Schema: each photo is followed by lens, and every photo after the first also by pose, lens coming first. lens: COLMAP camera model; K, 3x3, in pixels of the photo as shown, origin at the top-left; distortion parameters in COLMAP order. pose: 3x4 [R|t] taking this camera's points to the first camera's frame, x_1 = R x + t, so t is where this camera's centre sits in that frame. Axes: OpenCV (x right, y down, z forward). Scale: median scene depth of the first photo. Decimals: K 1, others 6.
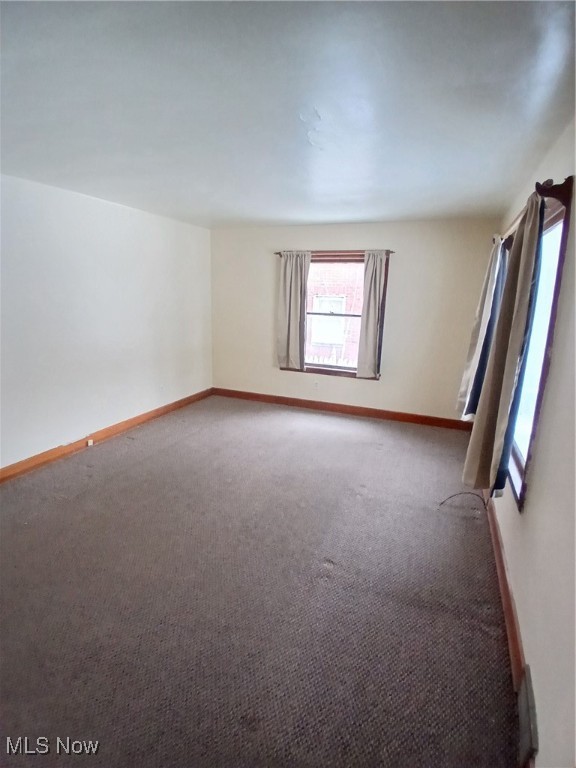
lens RADIAL K [[403.0, 0, 283.3], [0, 403.0, 380.4], [0, 0, 1]] dist [-0.001333, -0.000754]
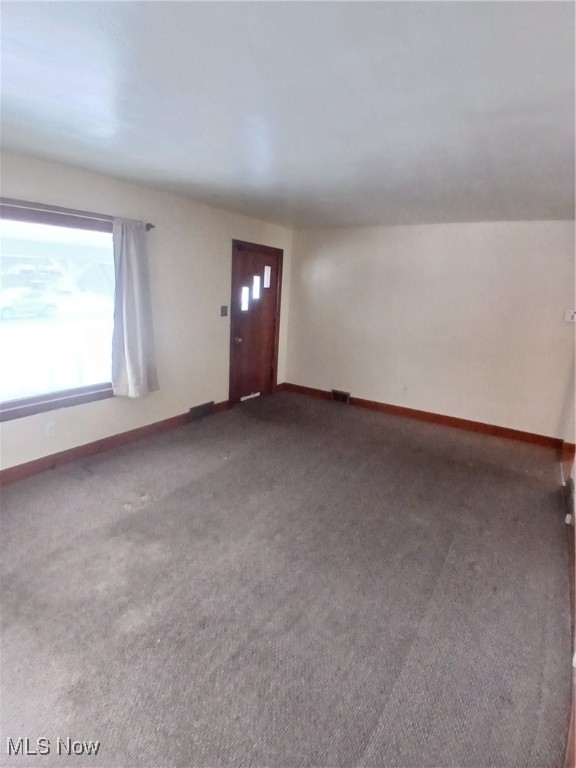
lens RADIAL K [[403.0, 0, 283.3], [0, 403.0, 380.4], [0, 0, 1]] dist [-0.001333, -0.000754]
pose [[-0.960085, -0.171004, 0.221347, -0.284181], [-0.024918, 0.840493, 0.541249, -0.452741], [-0.278596, 0.514130, -0.811206, 1.590174]]
